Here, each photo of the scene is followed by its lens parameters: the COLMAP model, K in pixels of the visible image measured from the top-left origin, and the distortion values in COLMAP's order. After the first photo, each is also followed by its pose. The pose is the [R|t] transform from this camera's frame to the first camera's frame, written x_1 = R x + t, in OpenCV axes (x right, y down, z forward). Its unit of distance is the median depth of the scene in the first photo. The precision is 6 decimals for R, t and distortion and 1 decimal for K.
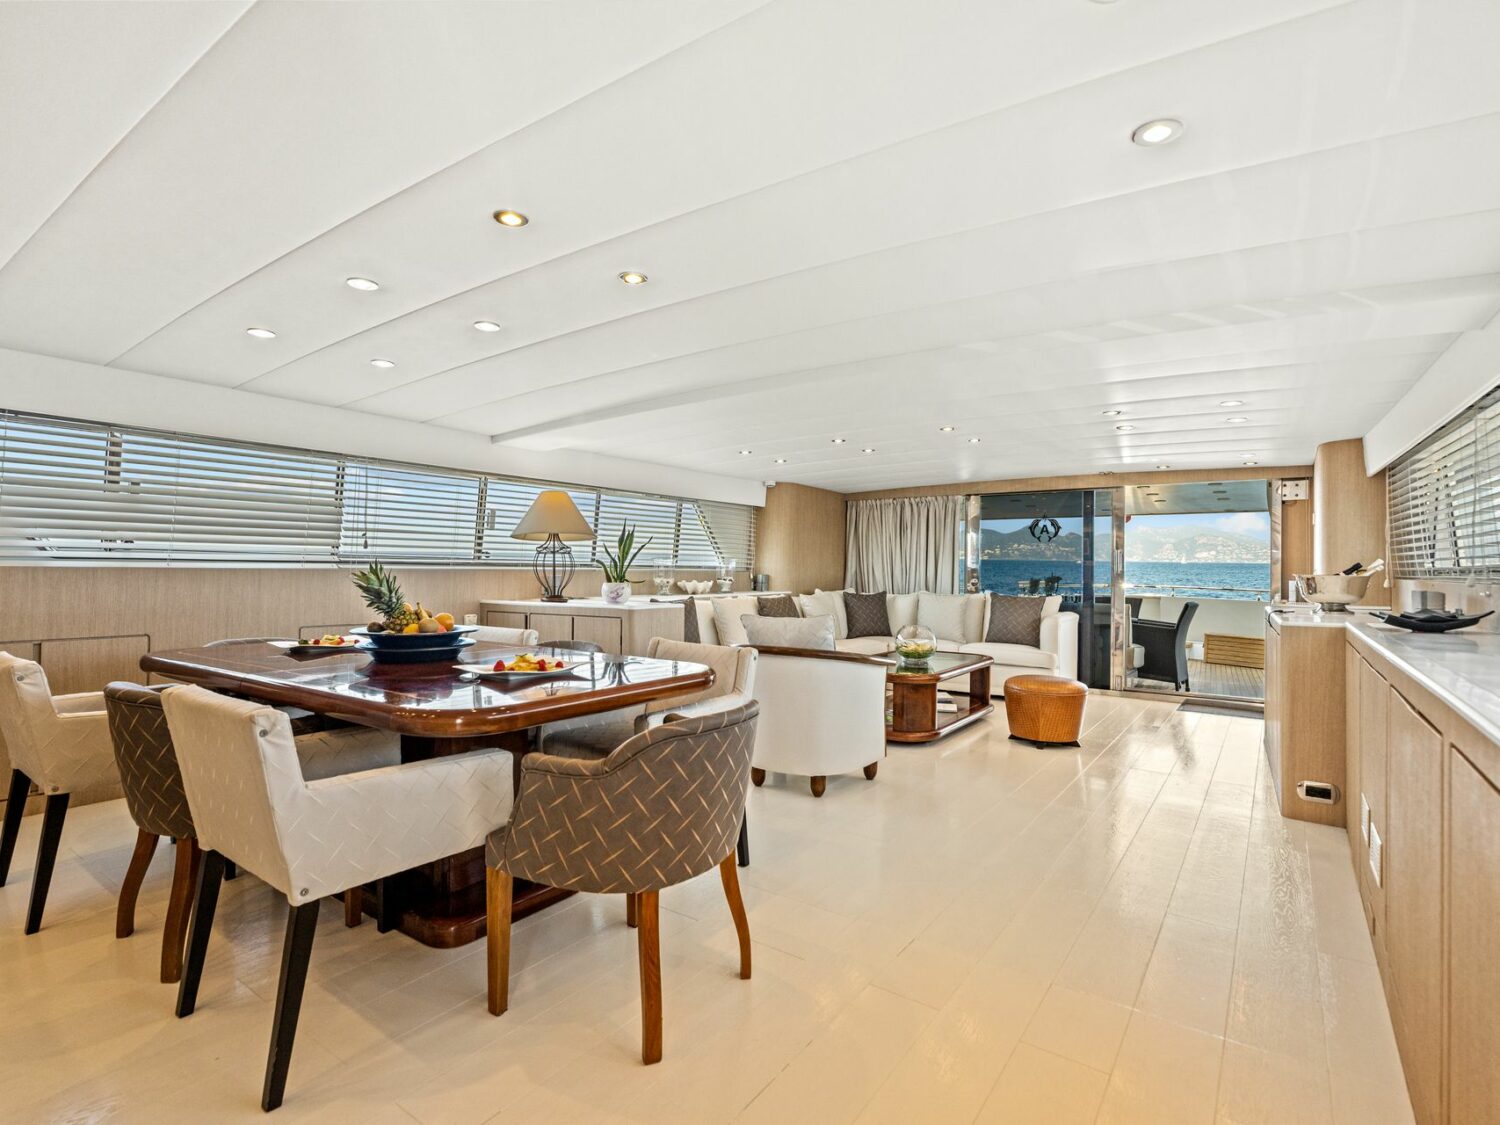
lens RADIAL K [[747.9, 0, 752.7], [0, 747.9, 562.3], [0, 0, 1]] dist [-0.001142, 0.002437]
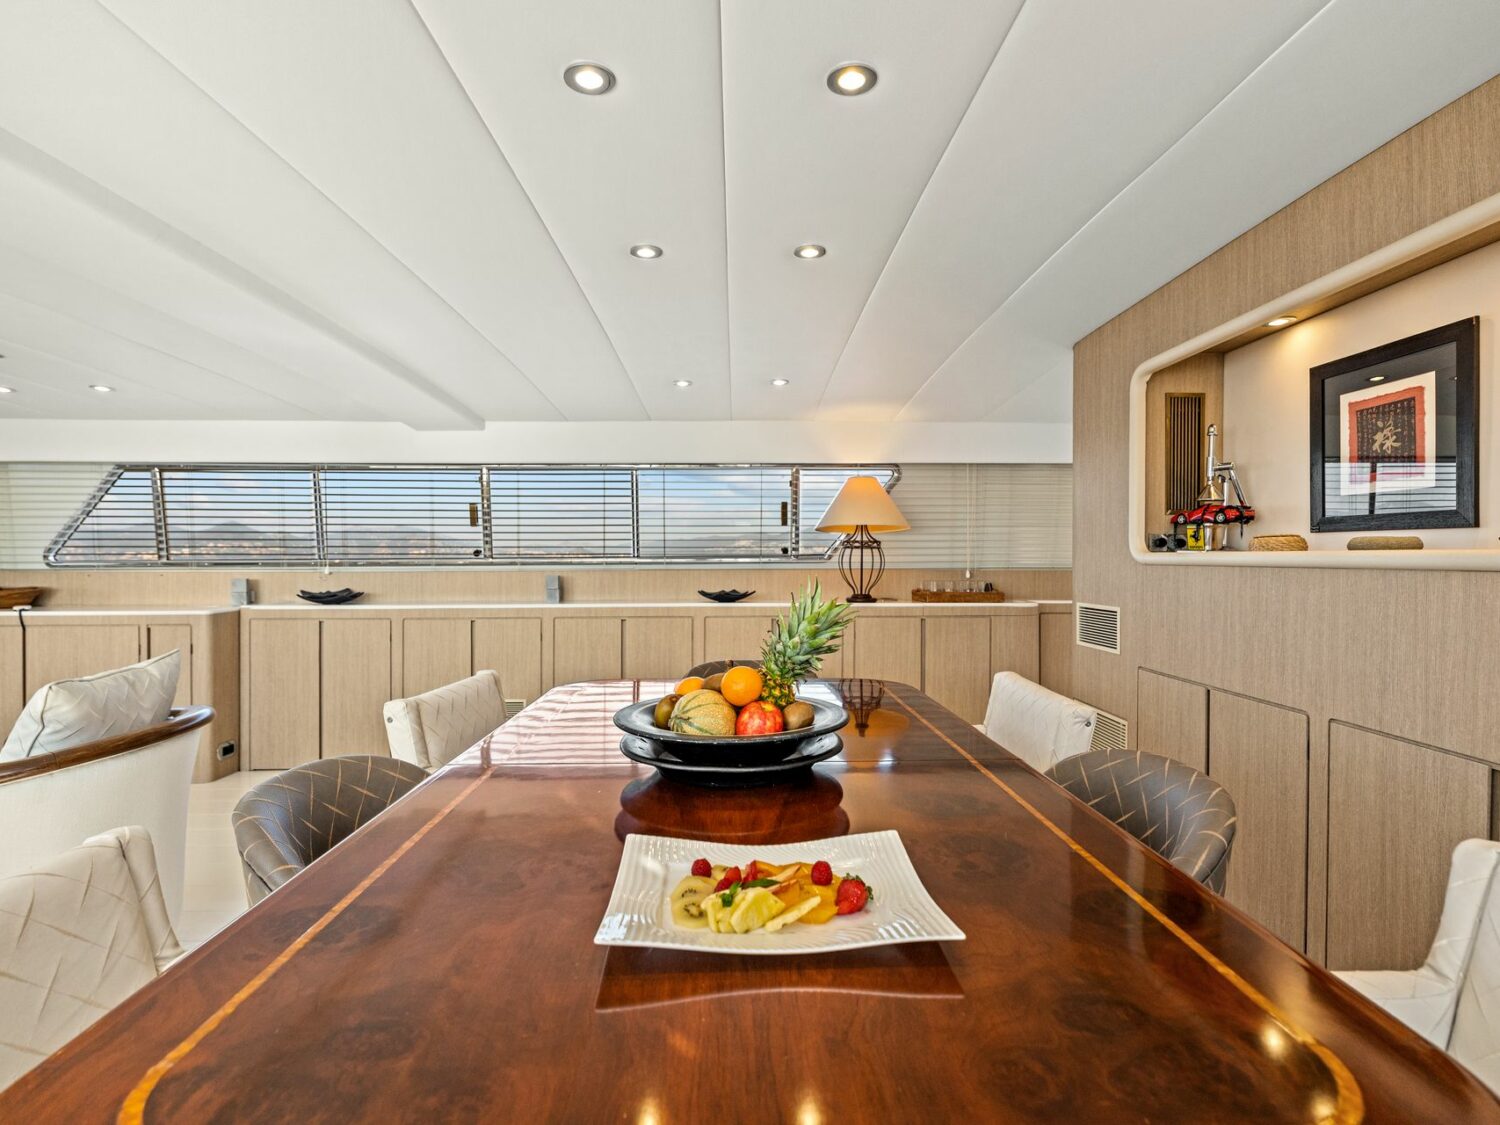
lens RADIAL K [[747.9, 0, 743.9], [0, 747.9, 556.5], [0, 0, 1]] dist [-0.001142, 0.002437]
pose [[-0.592618, -0.011867, 0.805396, -0.369425], [-0.014111, 0.999891, 0.004350, -0.010914], [-0.805360, -0.008787, -0.592721, 0.550992]]
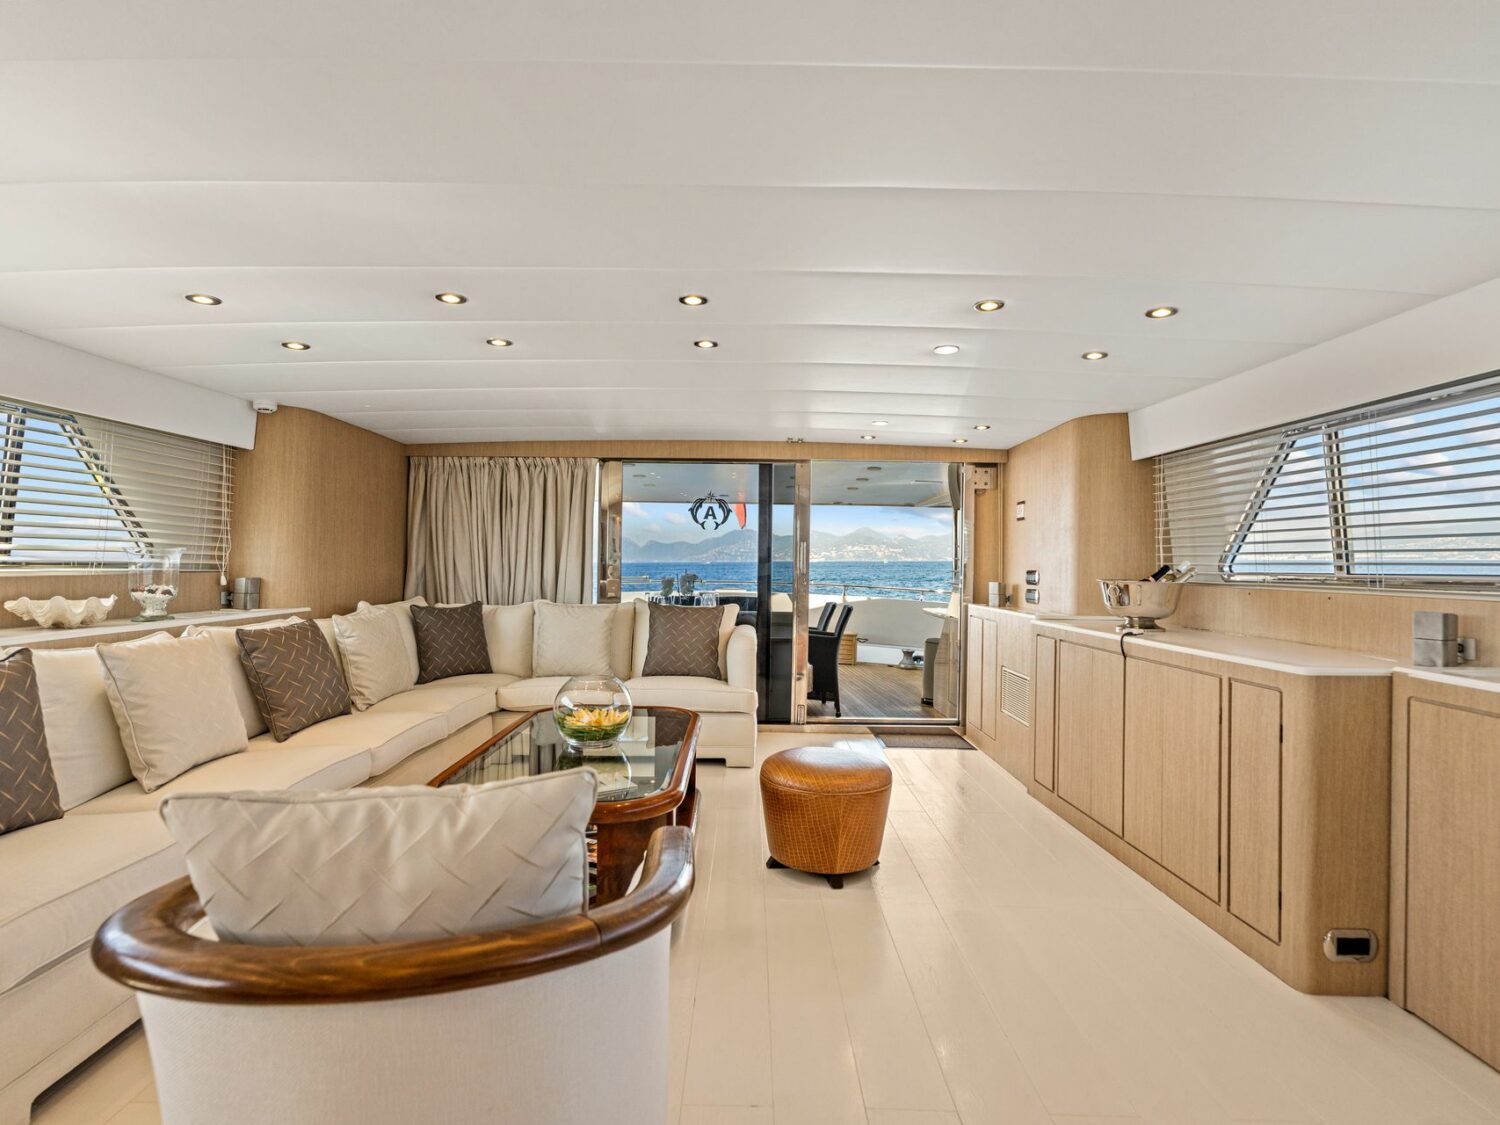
lens RADIAL K [[747.9, 0, 752.0], [0, 747.9, 565.8], [0, 0, 1]] dist [-0.001142, 0.002437]
pose [[0.816568, -0.000510, 0.577249, -0.000425], [-0.010484, 0.999822, 0.015714, -0.004605], [-0.577154, -0.018883, 0.816417, 0.414892]]
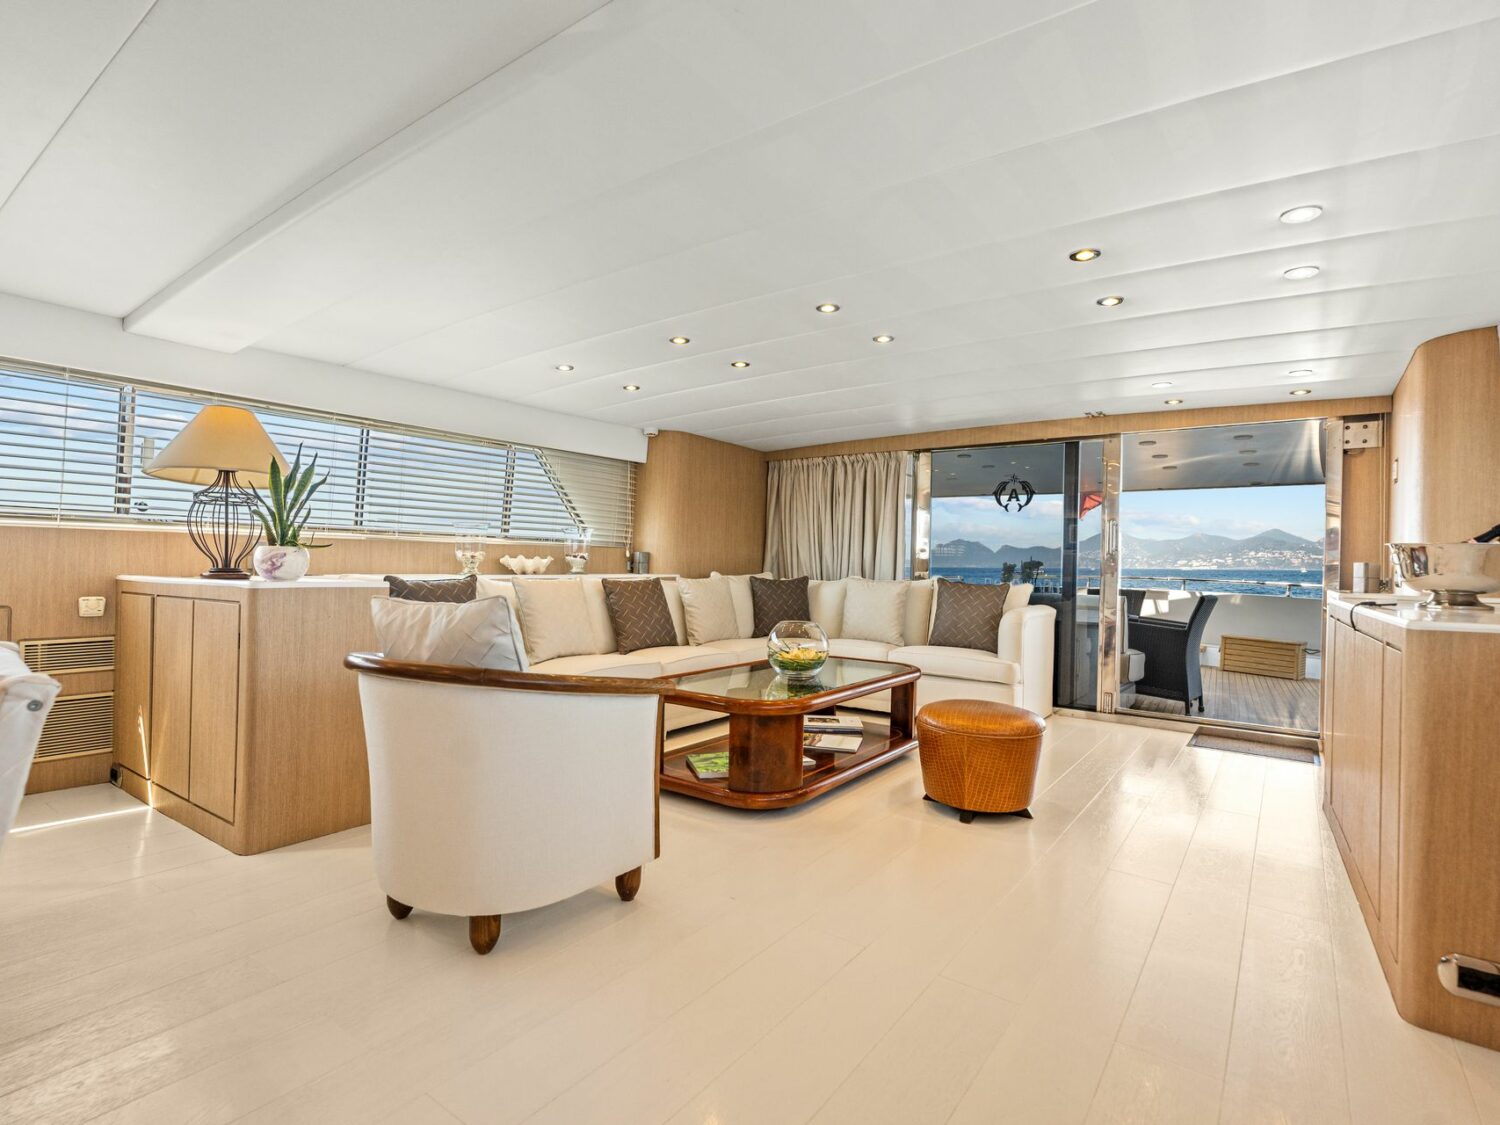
lens RADIAL K [[747.9, 0, 755.0], [0, 747.9, 565.0], [0, 0, 1]] dist [-0.001142, 0.002437]
pose [[0.999903, 0.010648, -0.008958, 0.154117], [-0.010544, 0.999877, 0.011627, 0.022163], [0.009081, -0.011532, 0.999892, 0.275293]]
